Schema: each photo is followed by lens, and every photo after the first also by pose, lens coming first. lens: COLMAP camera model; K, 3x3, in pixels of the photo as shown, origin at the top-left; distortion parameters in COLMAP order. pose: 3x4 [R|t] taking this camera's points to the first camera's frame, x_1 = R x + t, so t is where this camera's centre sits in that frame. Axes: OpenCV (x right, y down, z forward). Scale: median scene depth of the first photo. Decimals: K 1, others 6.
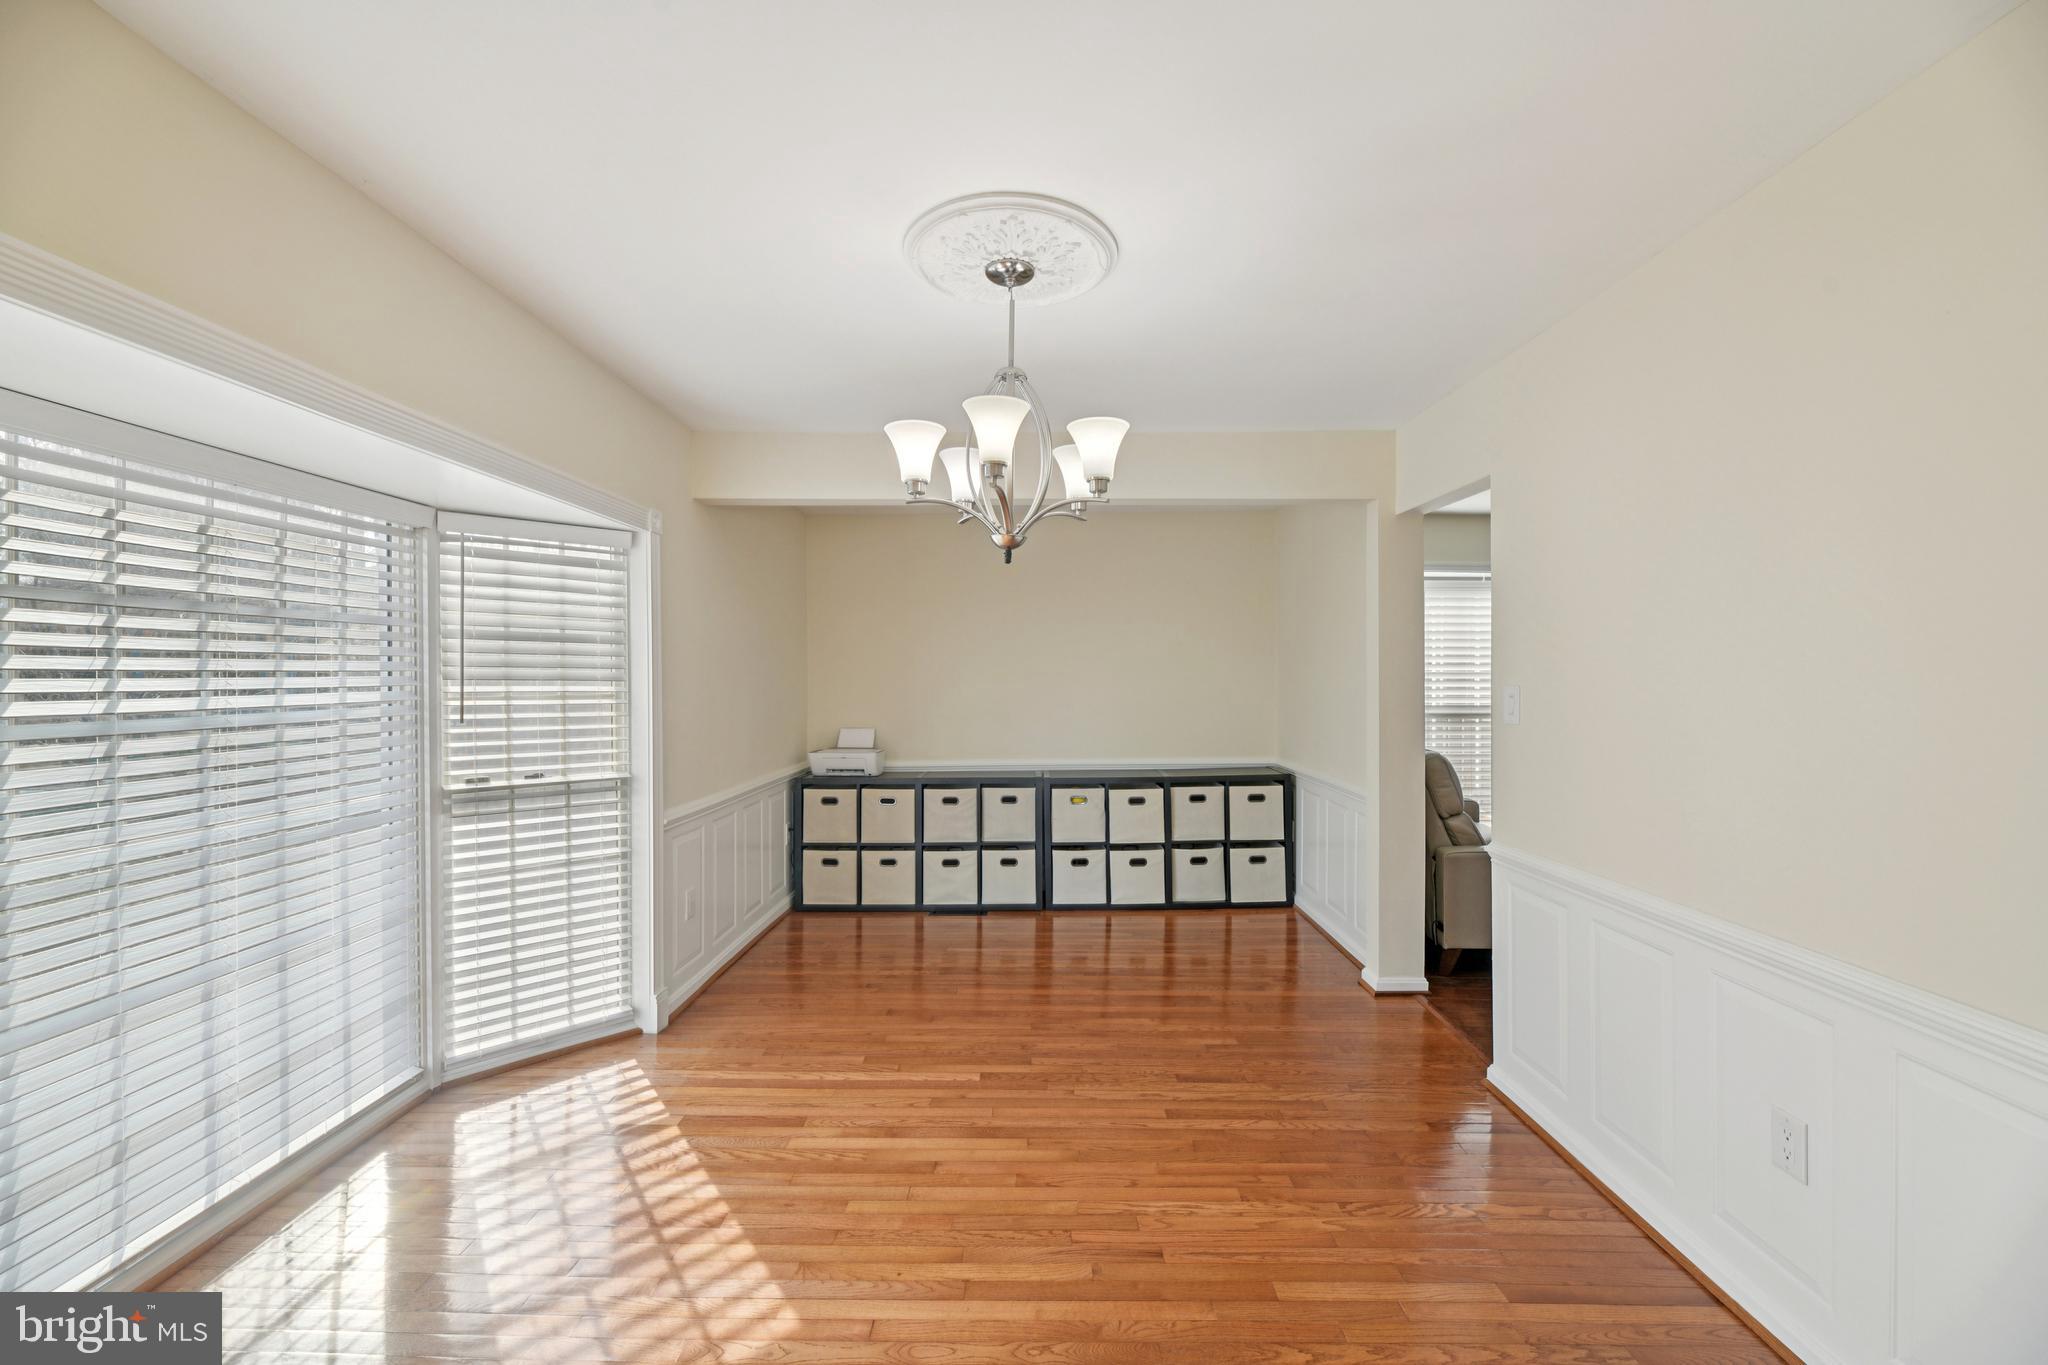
lens RADIAL K [[832.6, 0, 1033.7], [0, 832.6, 680.1], [0, 0, 1]] dist [0.002842, -0.003064]
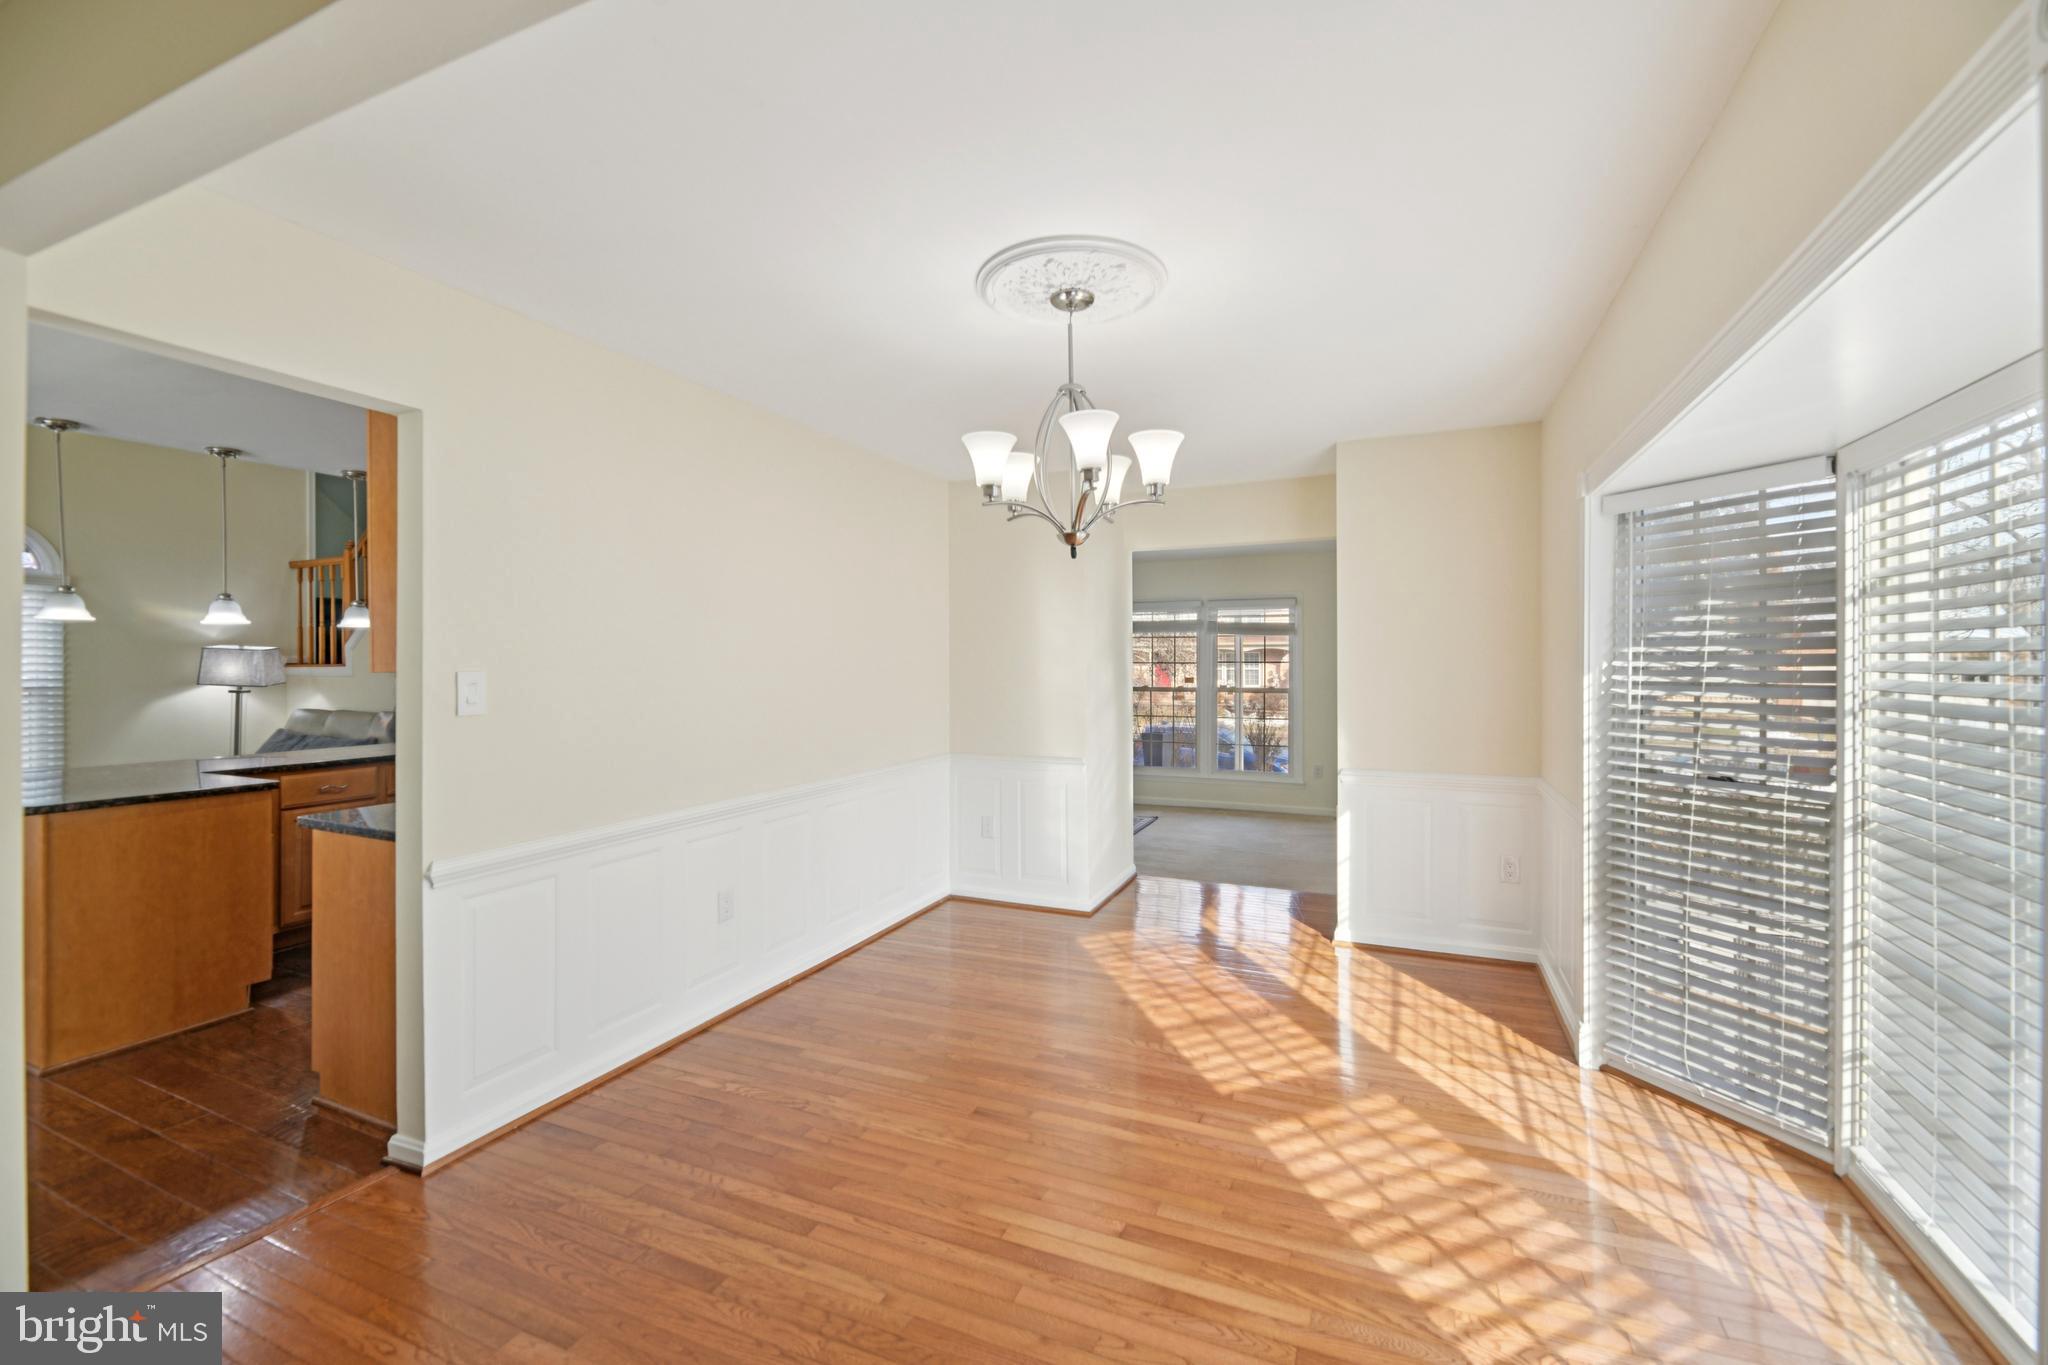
lens RADIAL K [[832.6, 0, 1029.6], [0, 832.6, 669.7], [0, 0, 1]] dist [0.002842, -0.003064]
pose [[-0.917335, 0.002134, 0.398111, -0.280401], [0.006832, 0.999923, 0.010382, -0.002921], [-0.398058, 0.012244, -0.917279, 1.360970]]
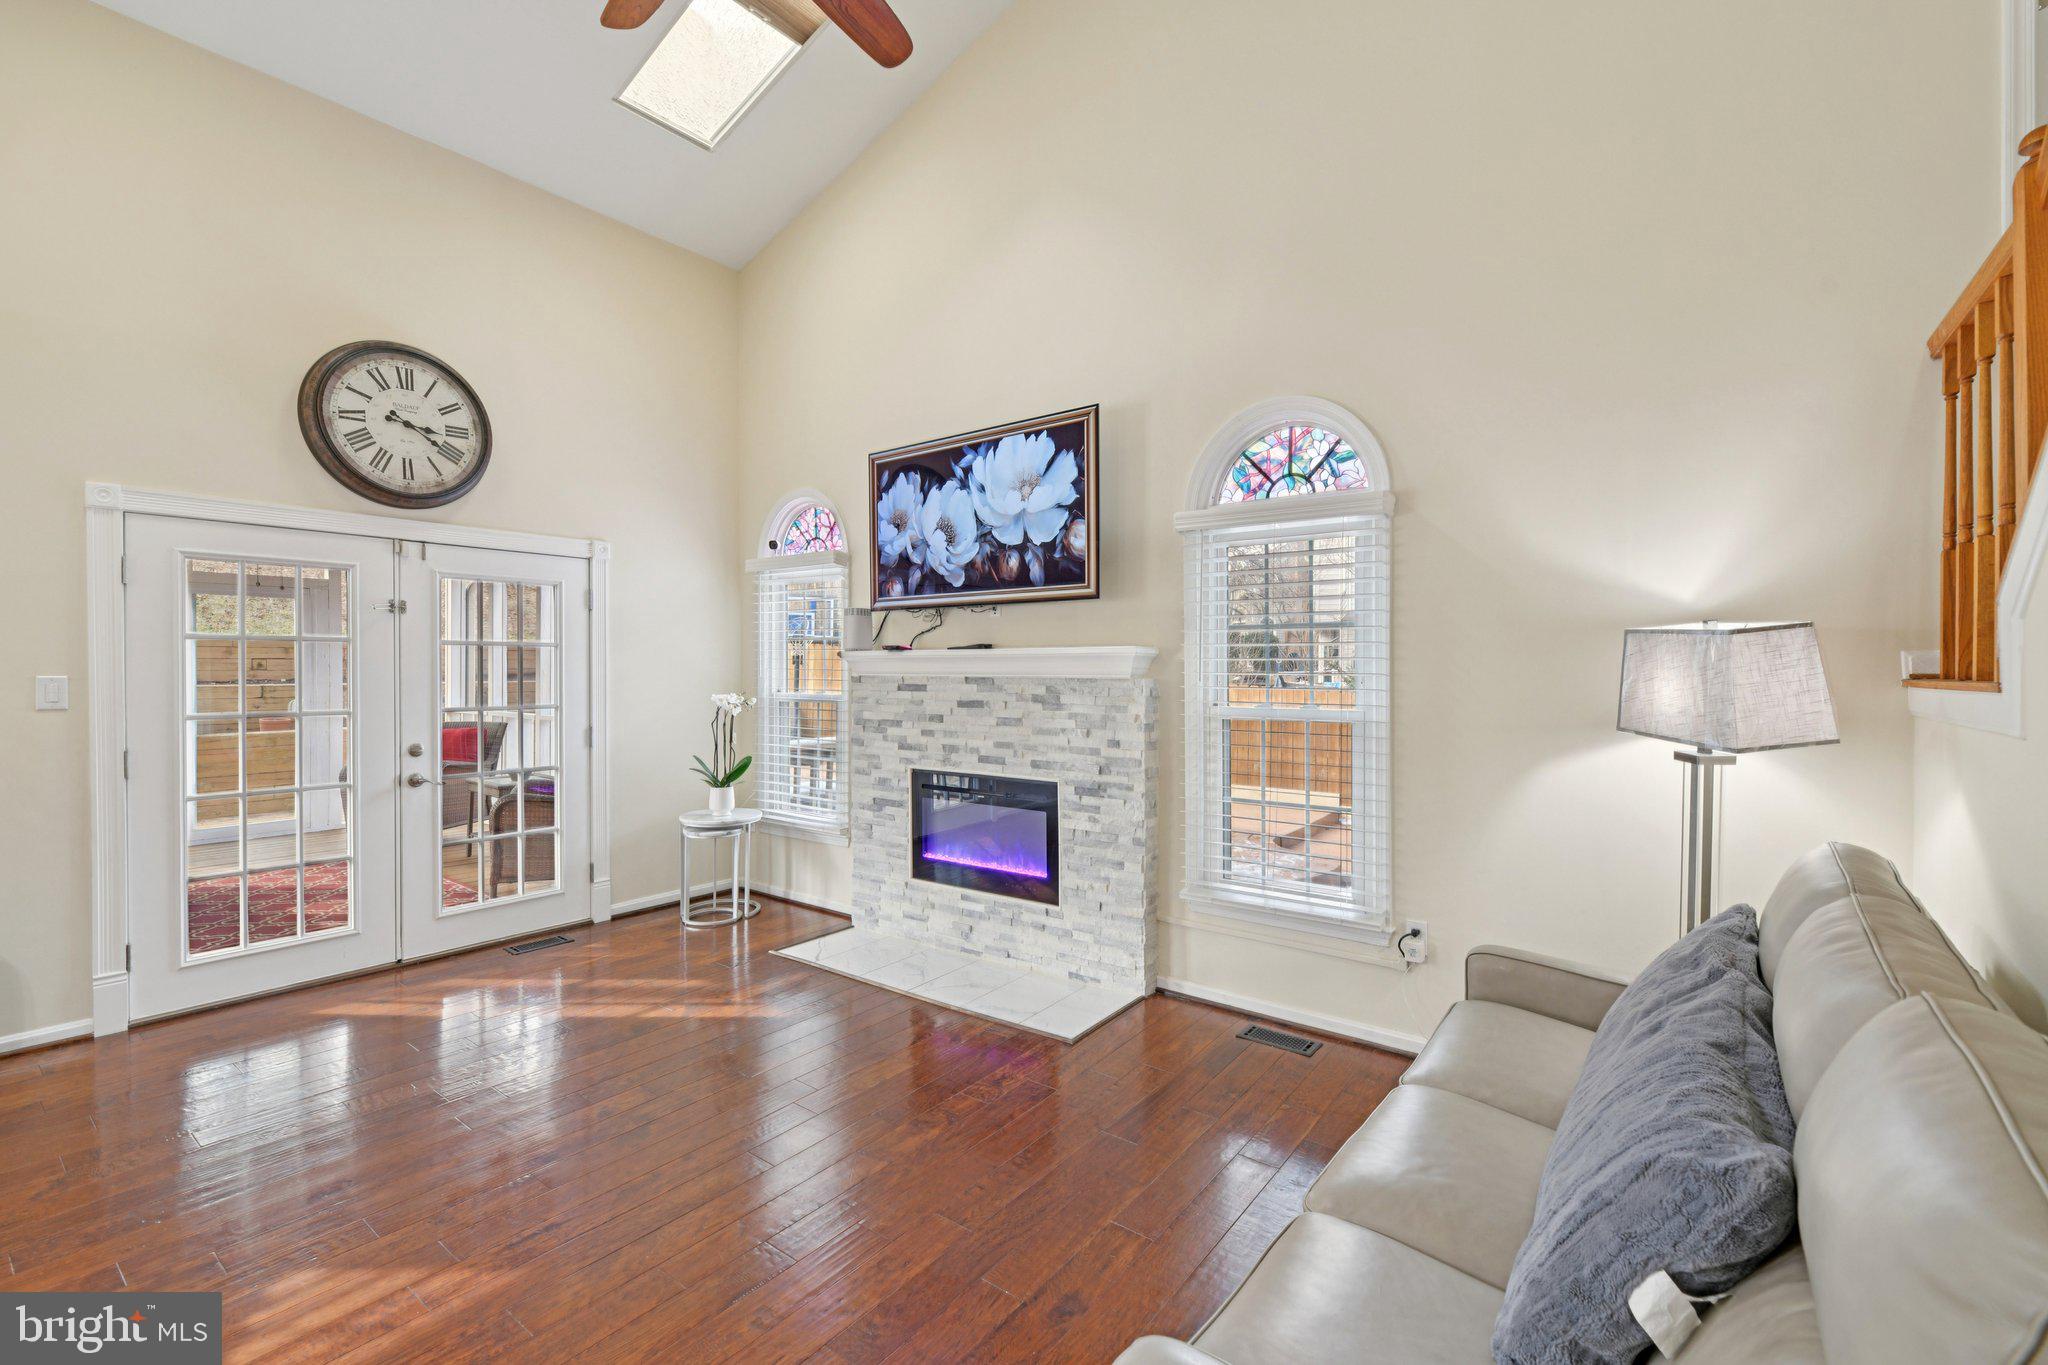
lens RADIAL K [[876.8, 0, 1078.0], [0, 876.8, 676.9], [0, 0, 1]] dist [-0.001105, -0.000564]
pose [[0.598102, -0.004780, 0.801405, 1.500463], [-0.002518, 0.999966, 0.007843, -0.014487], [-0.801416, -0.006709, 0.598070, 0.187671]]
